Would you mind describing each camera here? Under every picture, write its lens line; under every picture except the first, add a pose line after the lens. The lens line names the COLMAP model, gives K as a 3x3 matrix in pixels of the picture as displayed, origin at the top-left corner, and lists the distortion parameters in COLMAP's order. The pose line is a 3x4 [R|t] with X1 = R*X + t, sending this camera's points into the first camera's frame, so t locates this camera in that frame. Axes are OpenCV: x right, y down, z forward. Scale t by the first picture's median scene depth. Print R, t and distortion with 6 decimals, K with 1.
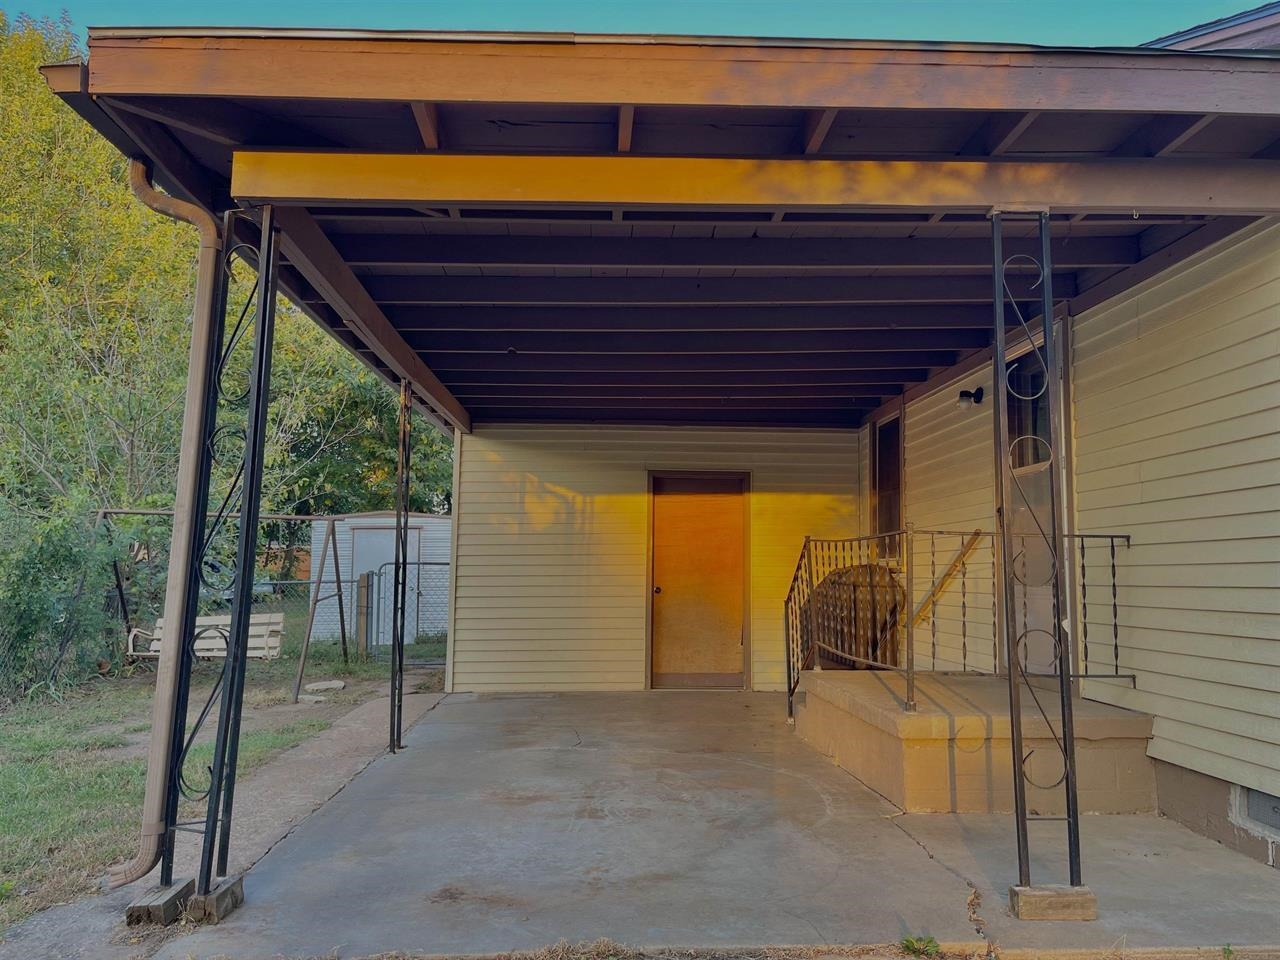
lens RADIAL K [[967.5, 0, 641.8], [0, 967.5, 481.3], [0, 0, 1]] dist [0.021523, -0.021313]
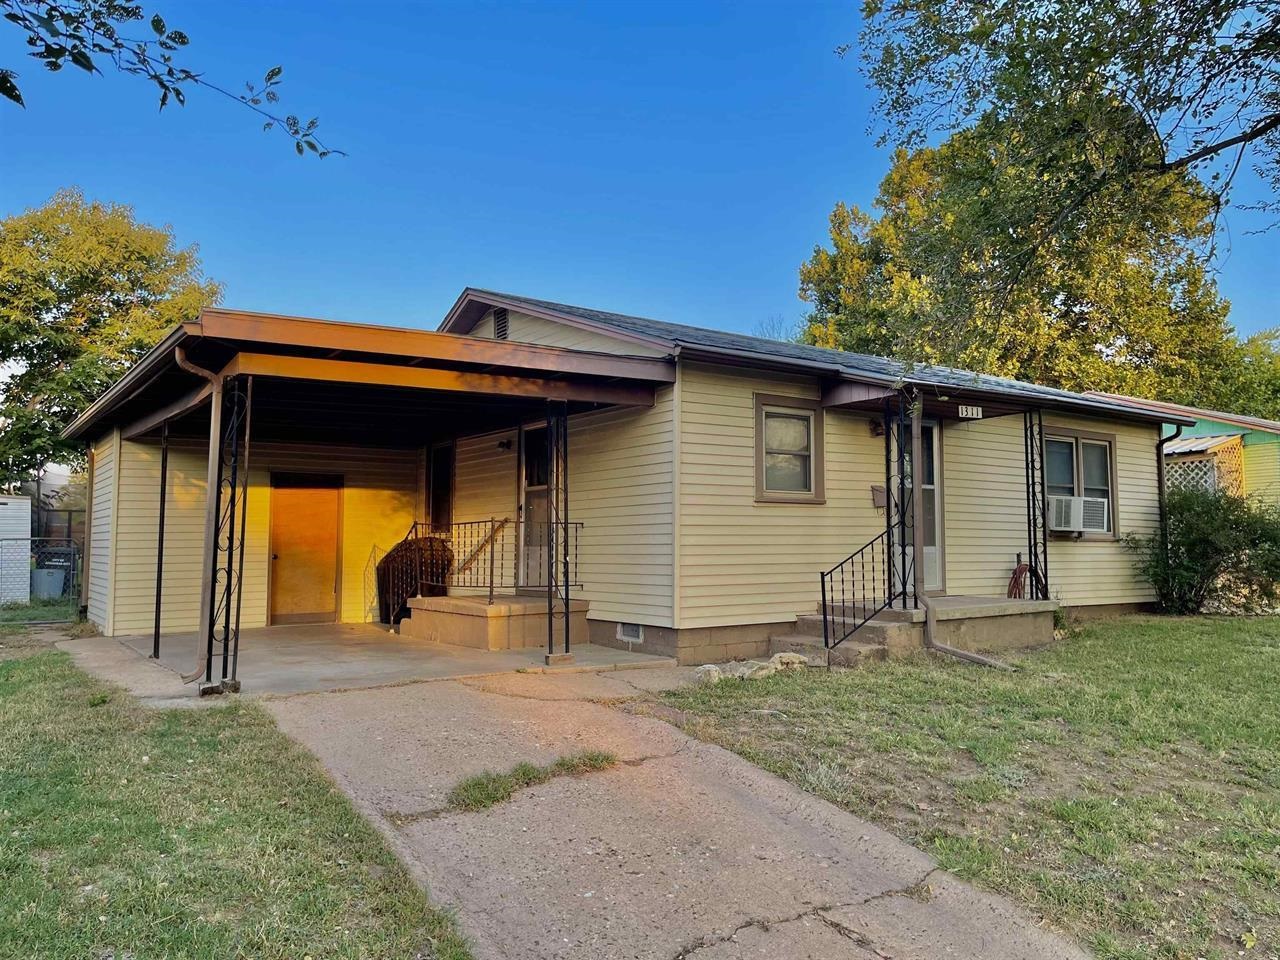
lens RADIAL K [[967.5, 0, 641.8], [0, 967.5, 477.9], [0, 0, 1]] dist [0.021523, -0.021313]
pose [[0.847794, 0.026511, 0.529663, -0.316982], [-0.039895, 0.999108, 0.013848, -0.047665], [-0.528823, -0.032871, 0.848095, -0.535457]]
